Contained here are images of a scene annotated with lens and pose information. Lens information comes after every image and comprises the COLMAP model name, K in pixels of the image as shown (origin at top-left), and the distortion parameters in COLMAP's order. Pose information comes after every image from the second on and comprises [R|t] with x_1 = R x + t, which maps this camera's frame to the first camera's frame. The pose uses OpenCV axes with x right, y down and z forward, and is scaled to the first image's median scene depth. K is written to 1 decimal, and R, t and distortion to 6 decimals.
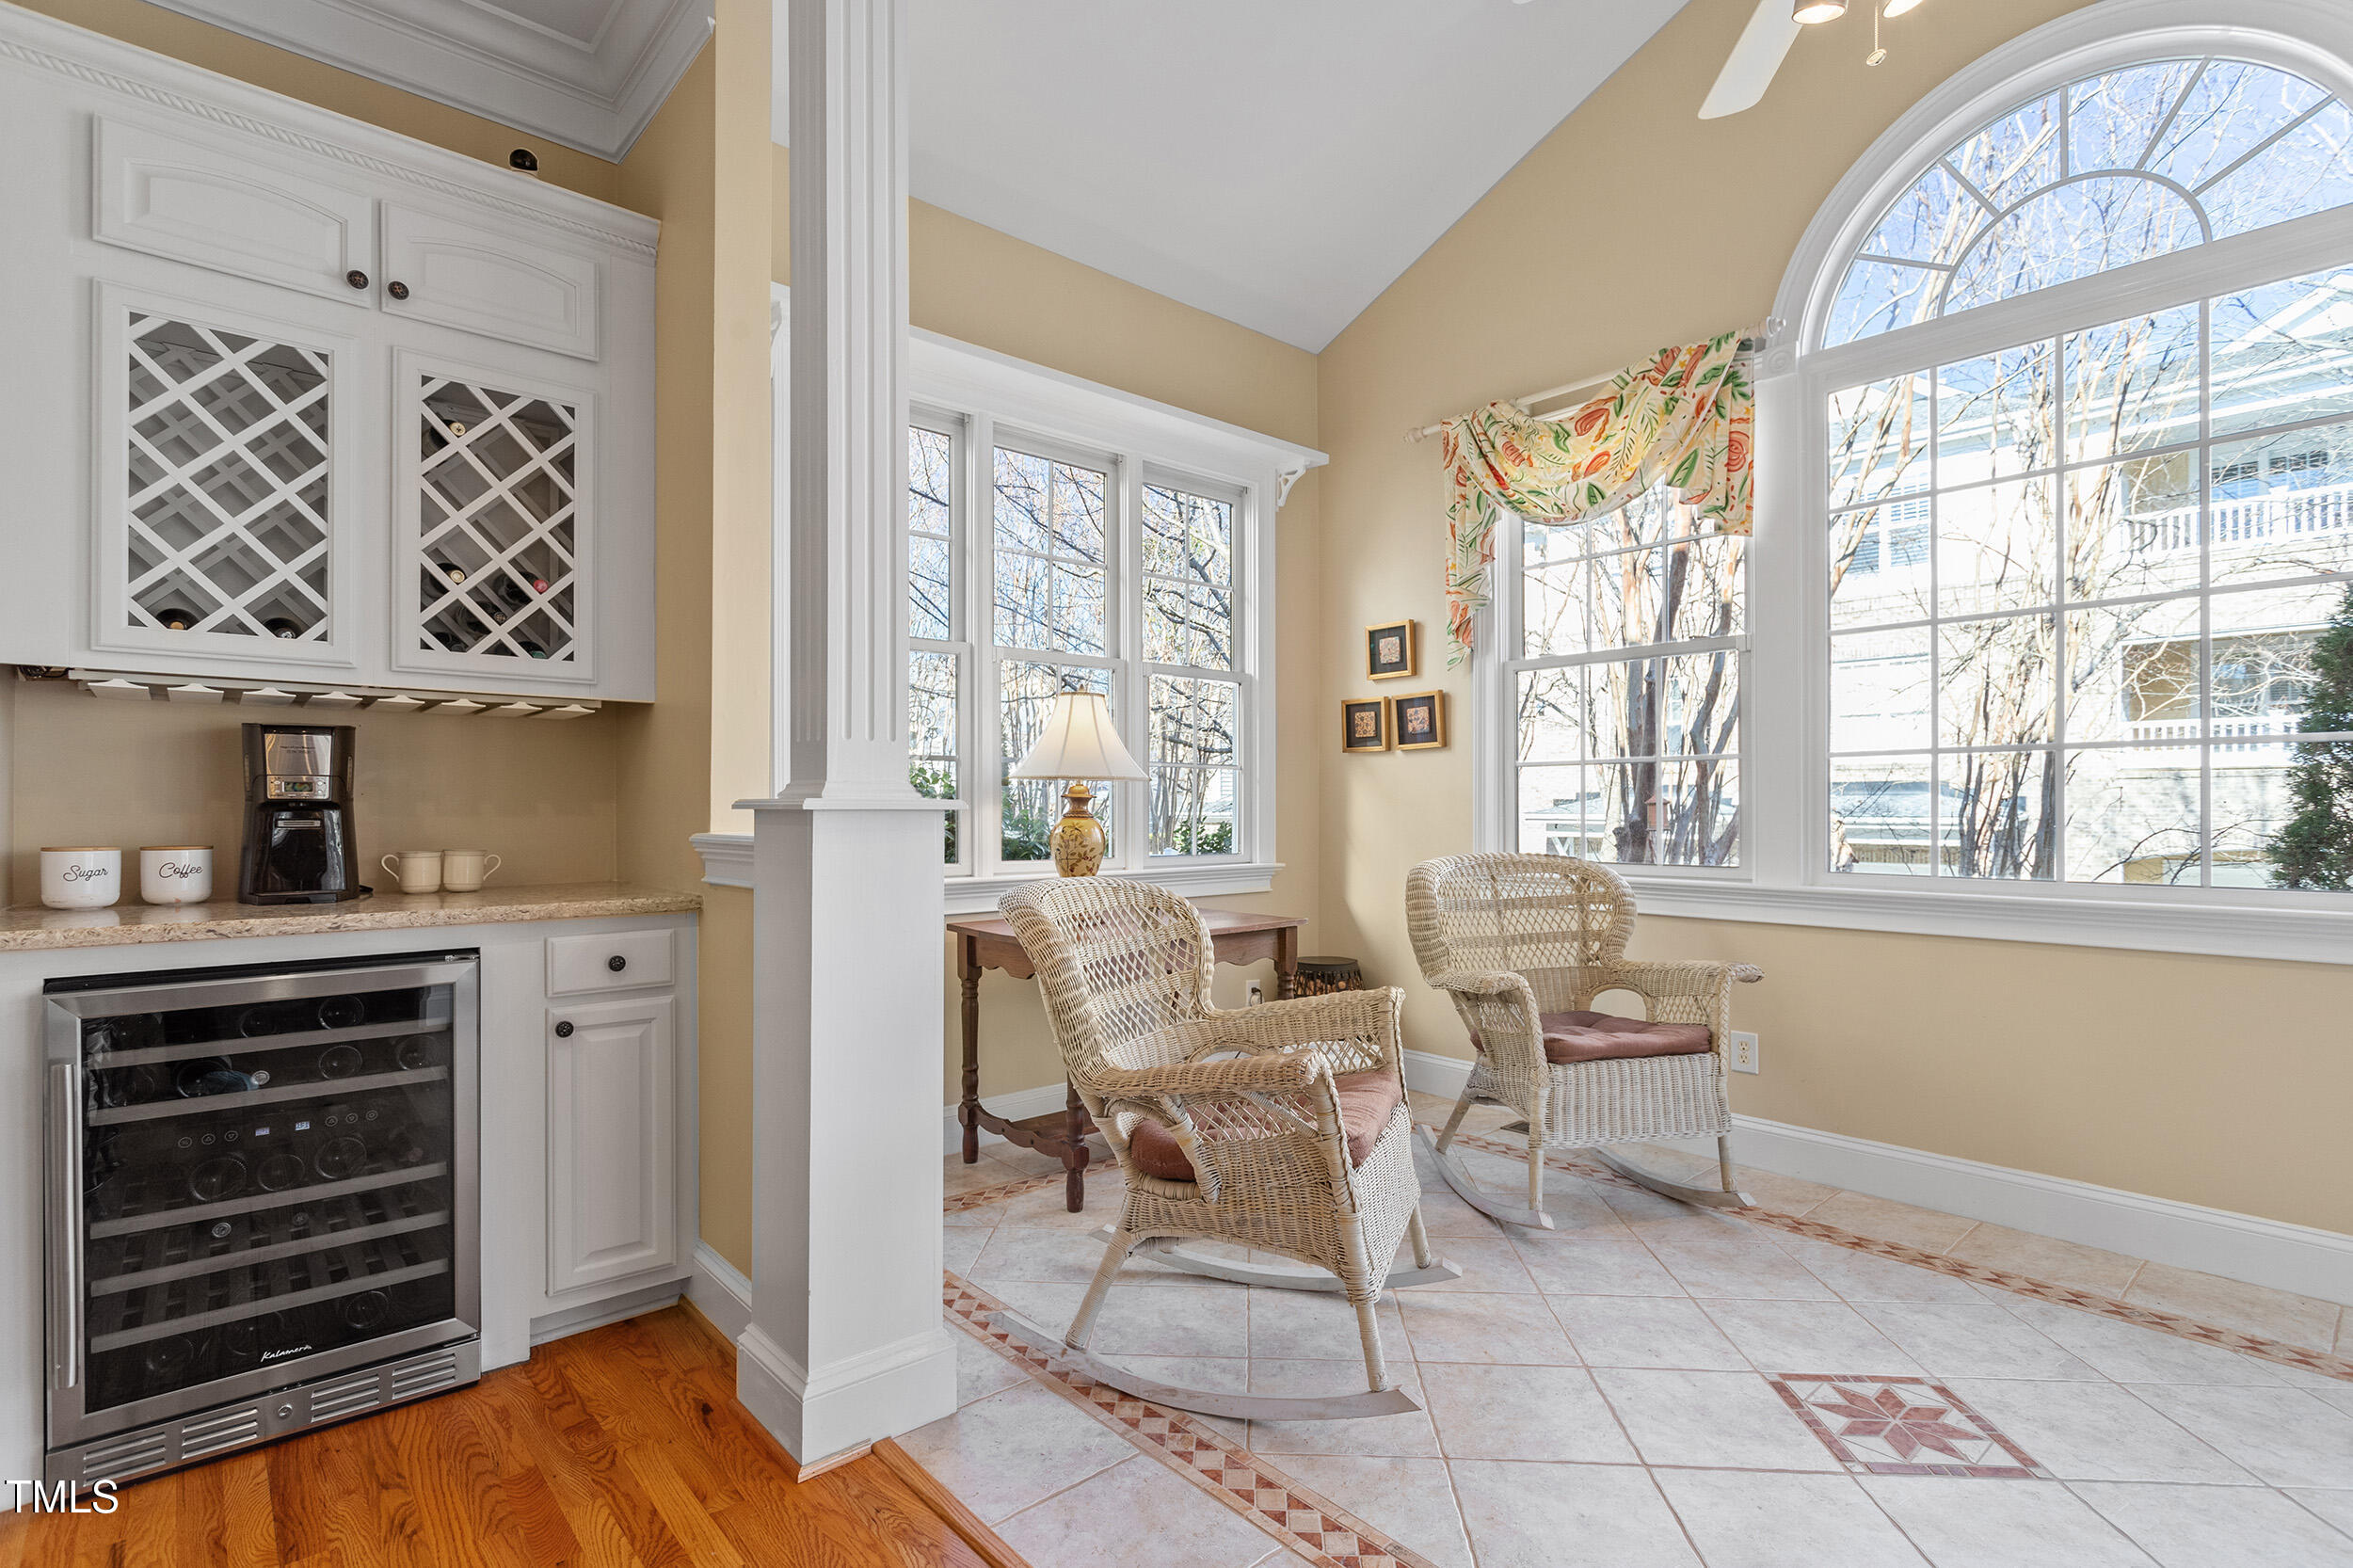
lens RADIAL K [[1125.3, 0, 1174.6], [0, 1125.3, 796.5], [0, 0, 1]] dist [0.004073, 0.000250]
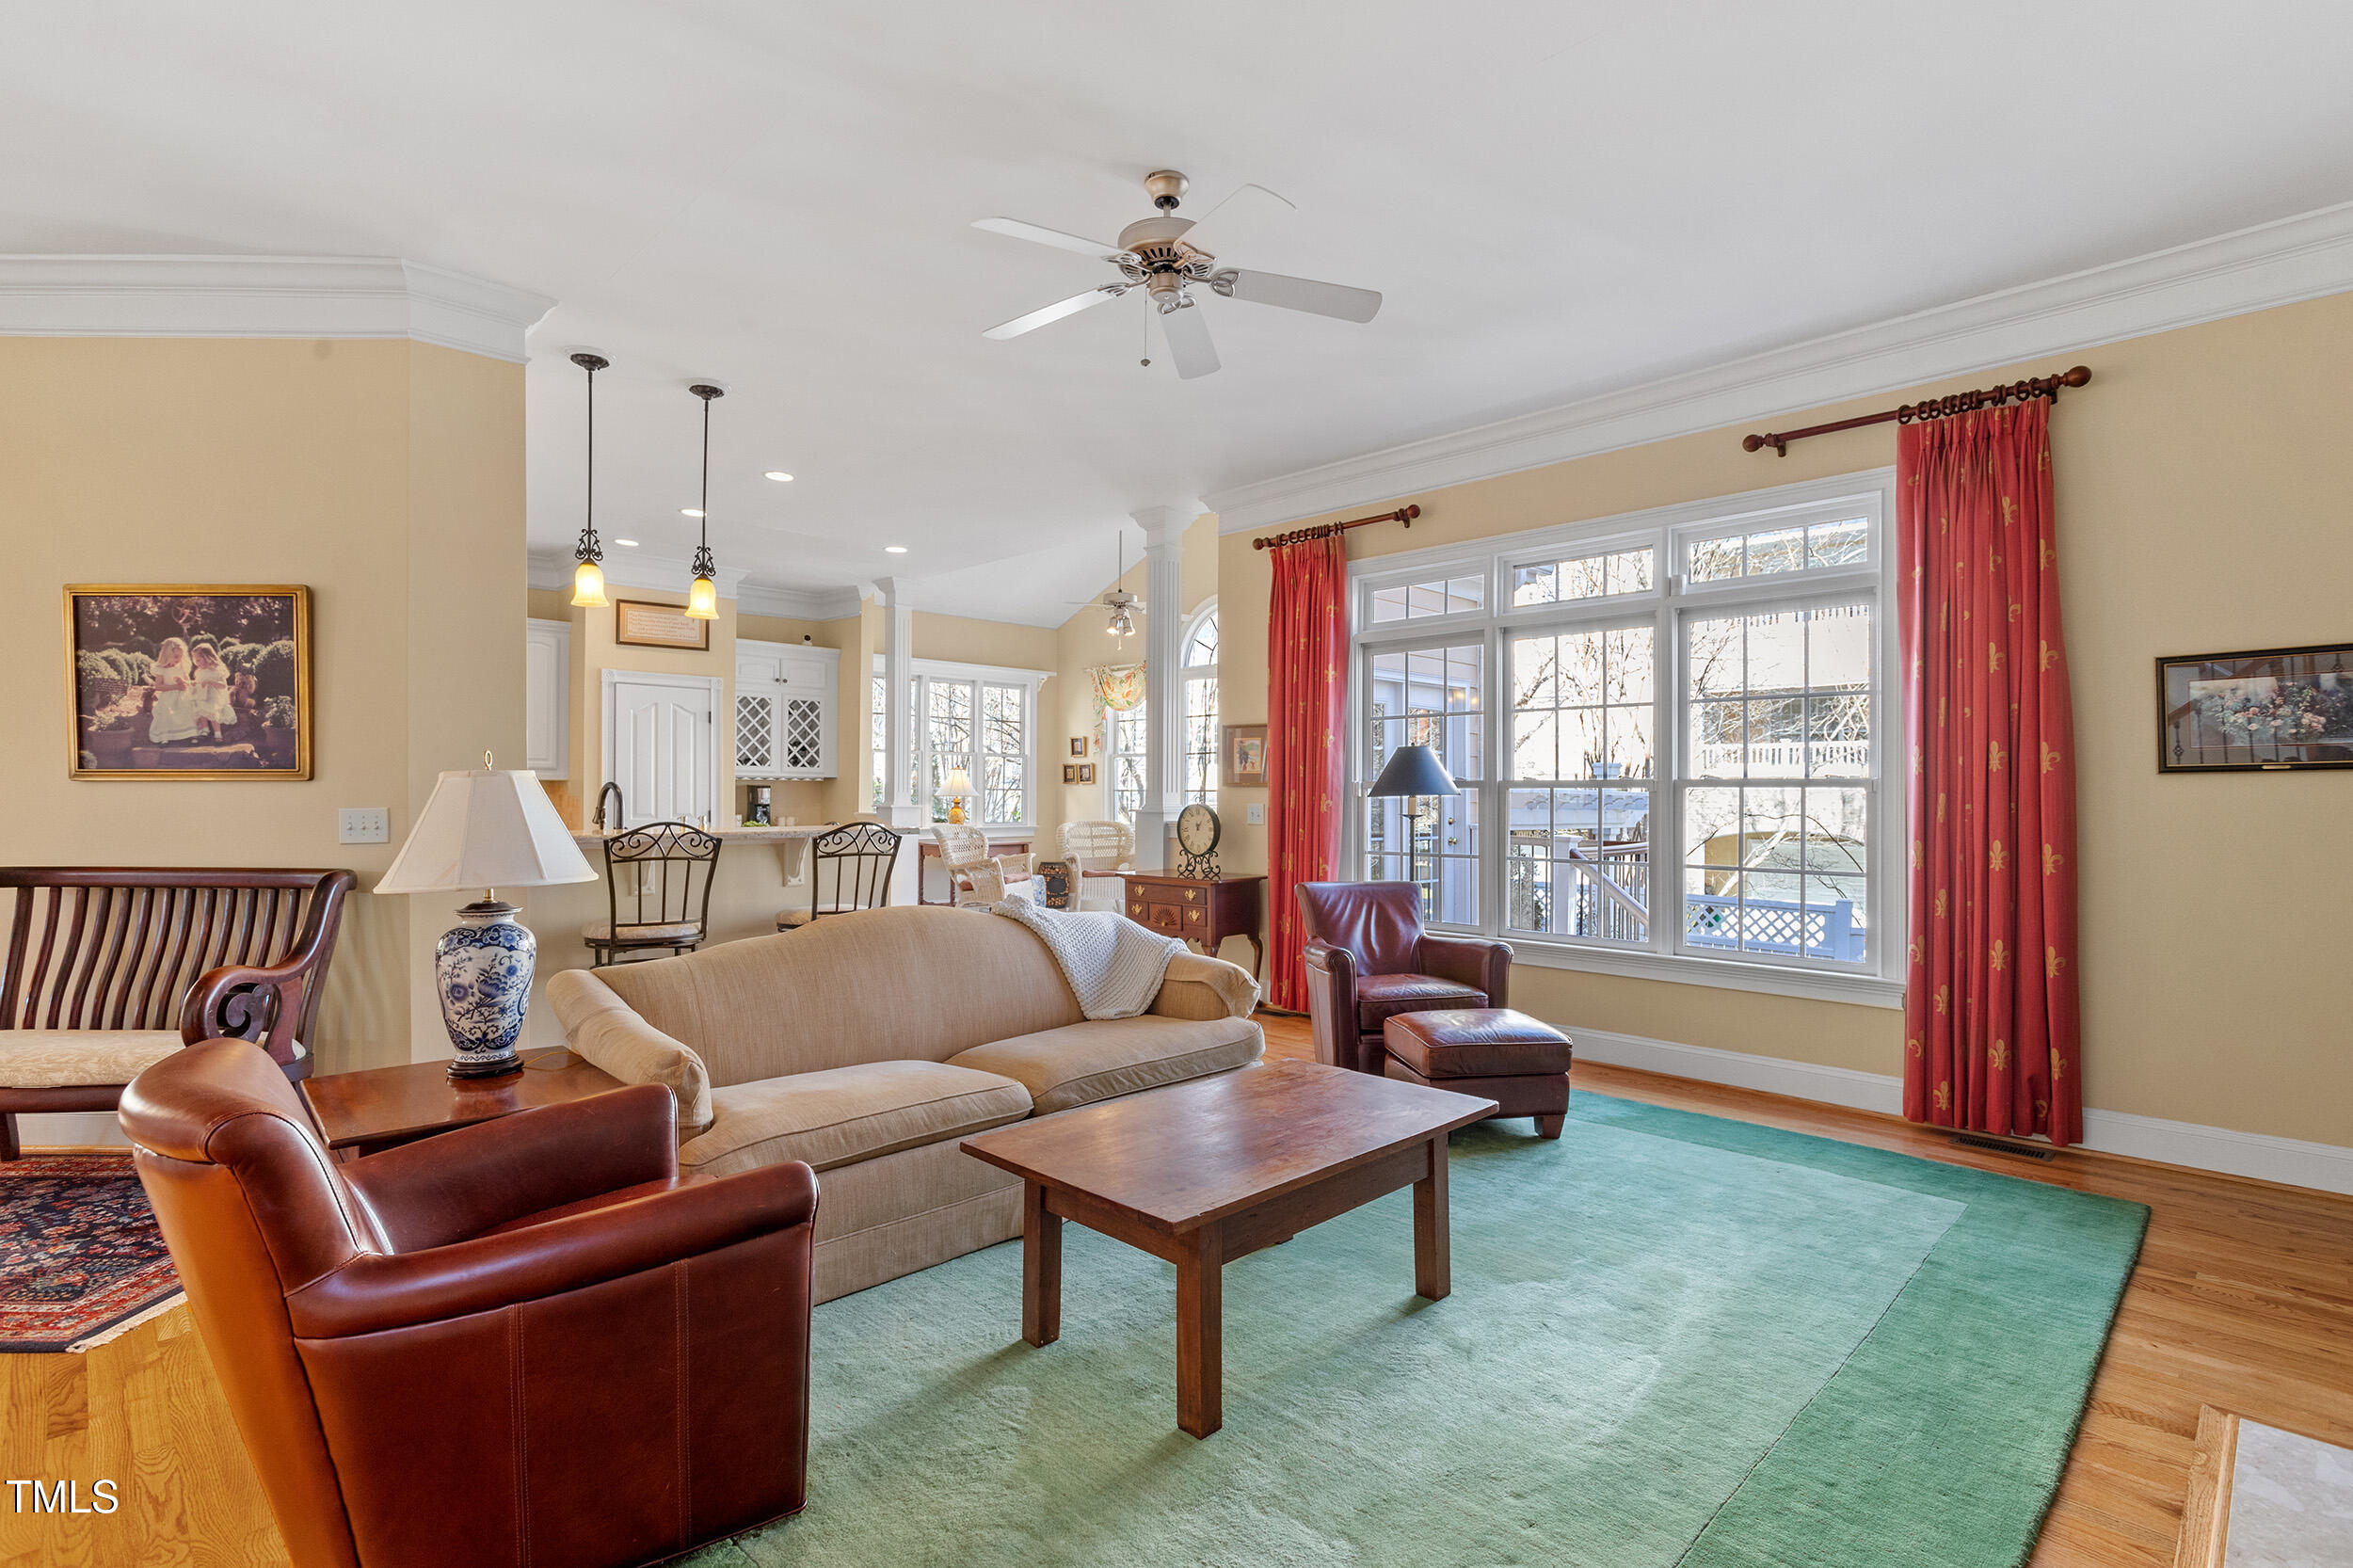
lens RADIAL K [[1125.3, 0, 1178.5], [0, 1125.3, 789.9], [0, 0, 1]] dist [0.004073, 0.000250]
pose [[0.998310, 0.007191, 0.057661, 0.360693], [-0.007481, 0.999960, 0.004809, -0.053310], [-0.057624, -0.005232, 0.998325, -2.224065]]
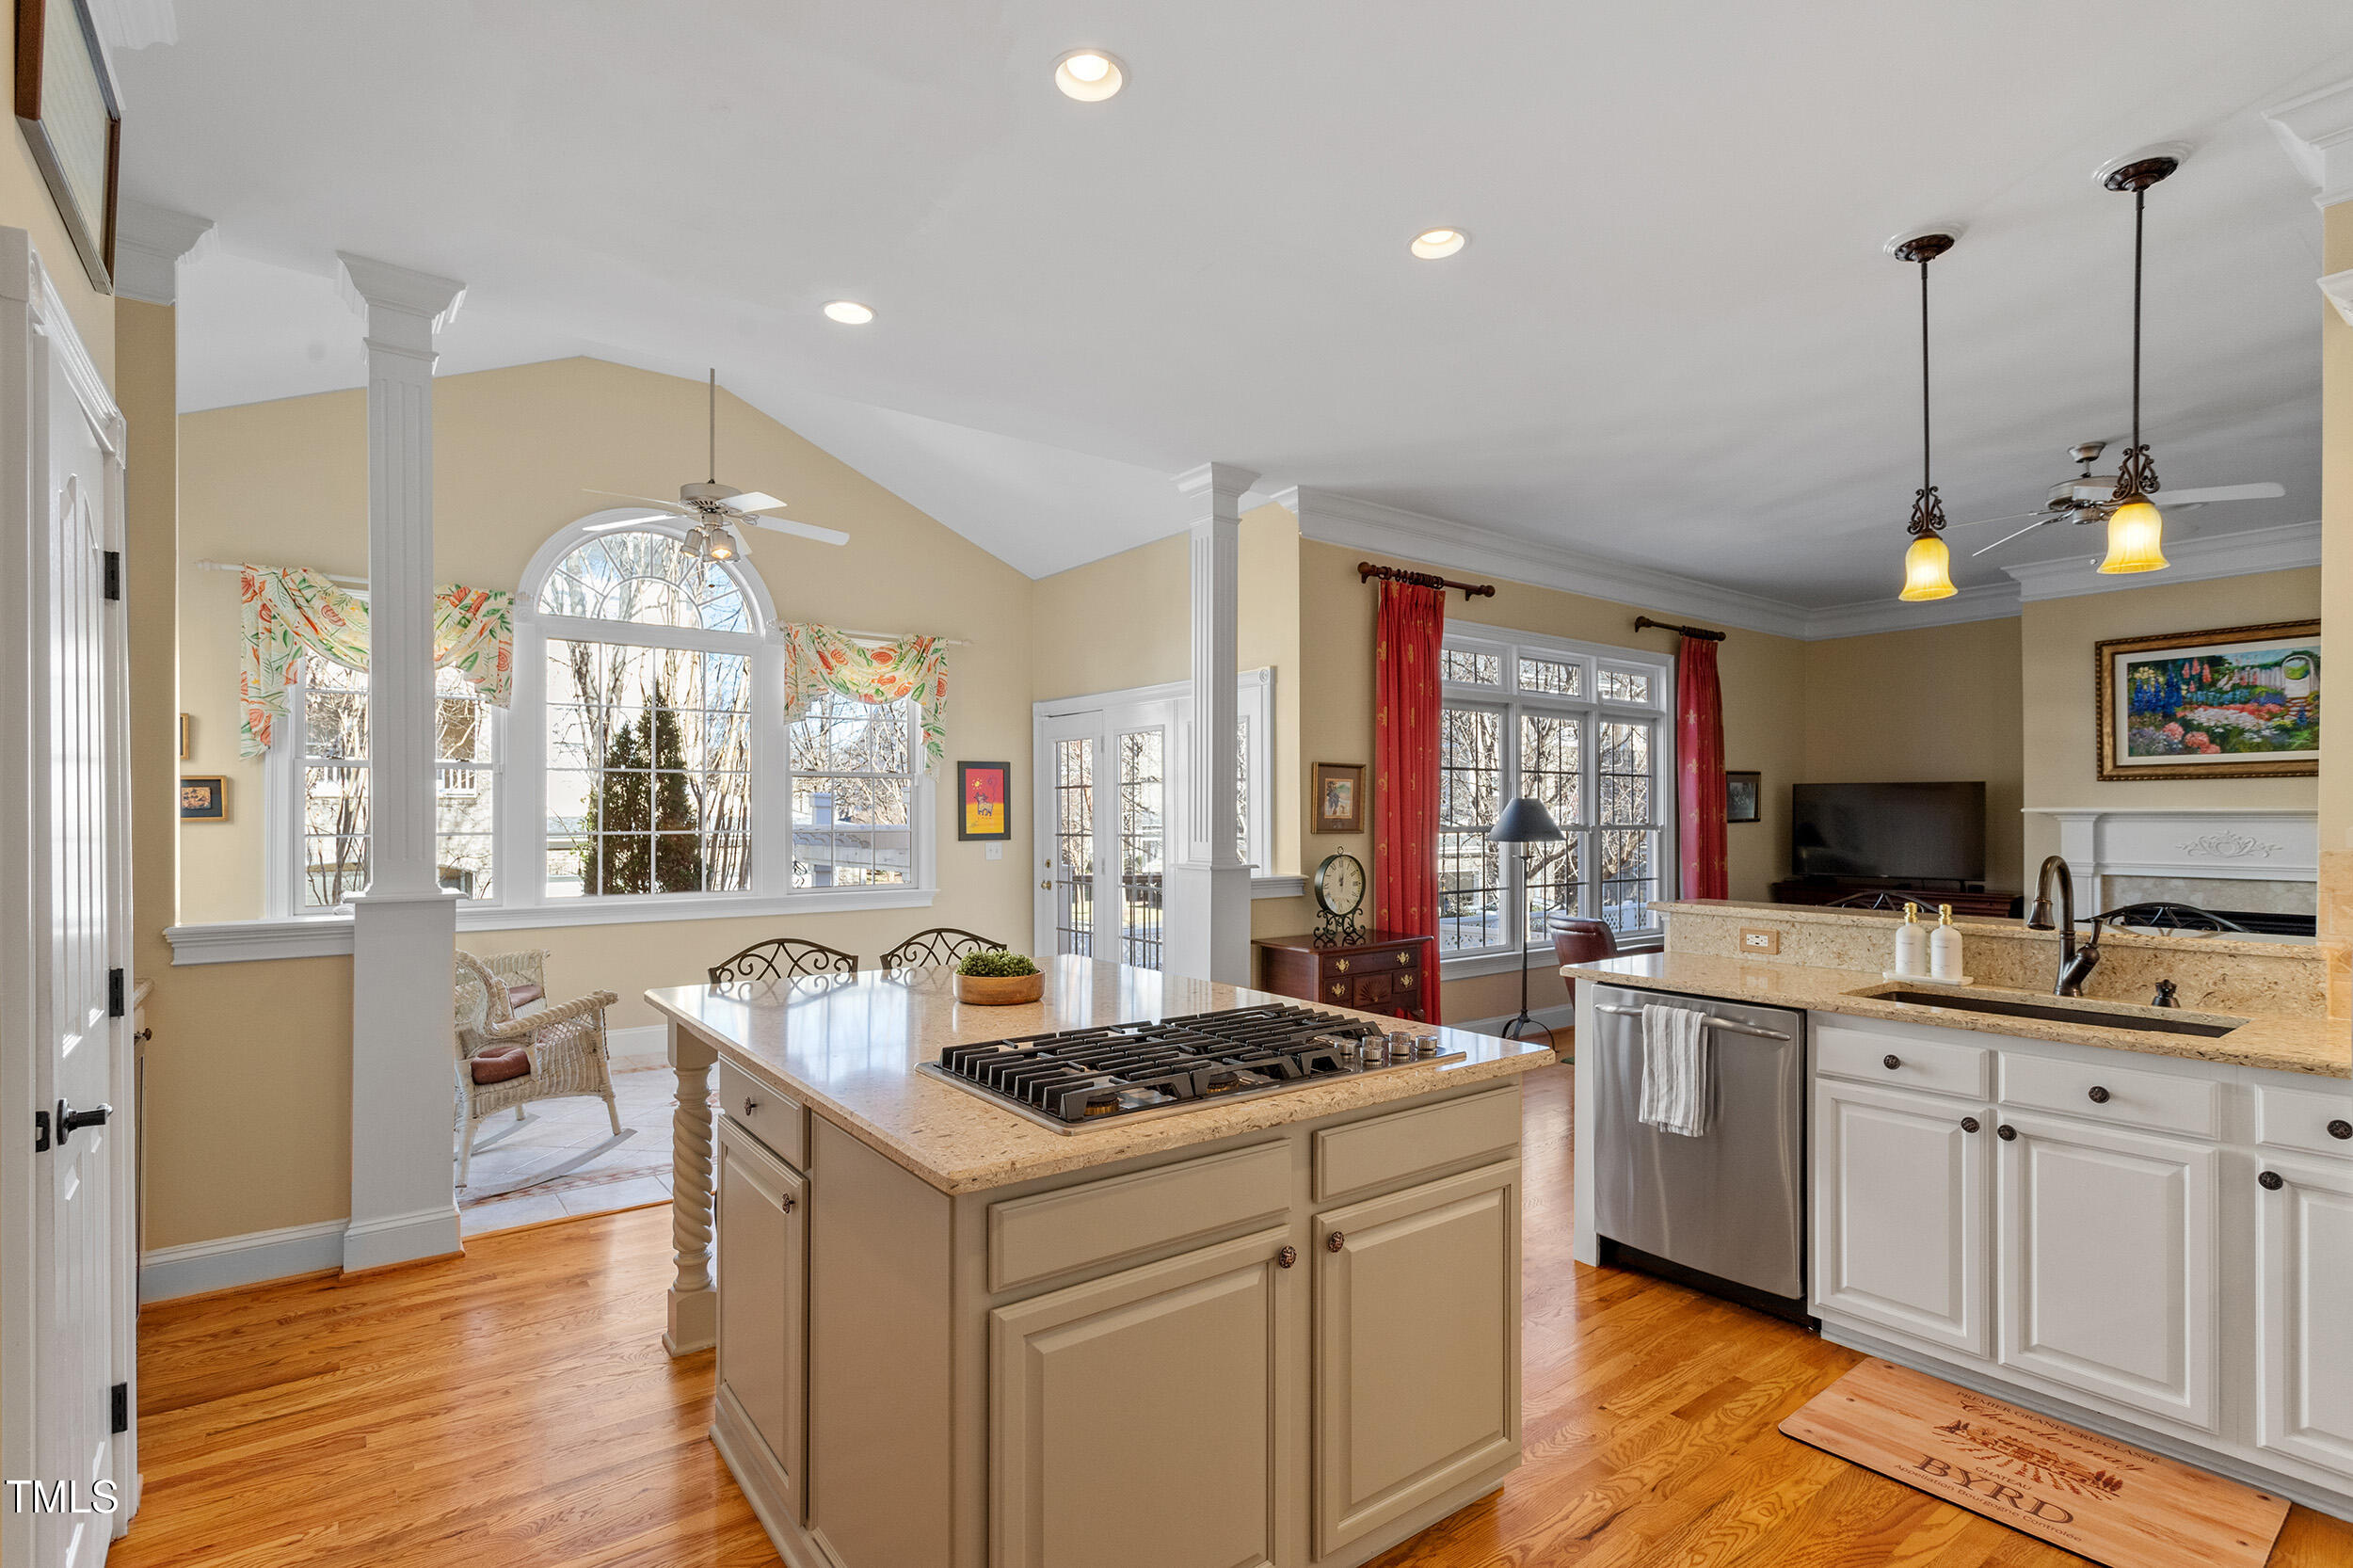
lens RADIAL K [[1125.3, 0, 1179.2], [0, 1125.3, 801.6], [0, 0, 1]] dist [0.004073, 0.000250]
pose [[0.074592, 0.014674, 0.997106, -1.155067], [-0.008648, 0.999864, -0.014068, -0.071589], [-0.997177, -0.007573, 0.074709, -0.174085]]
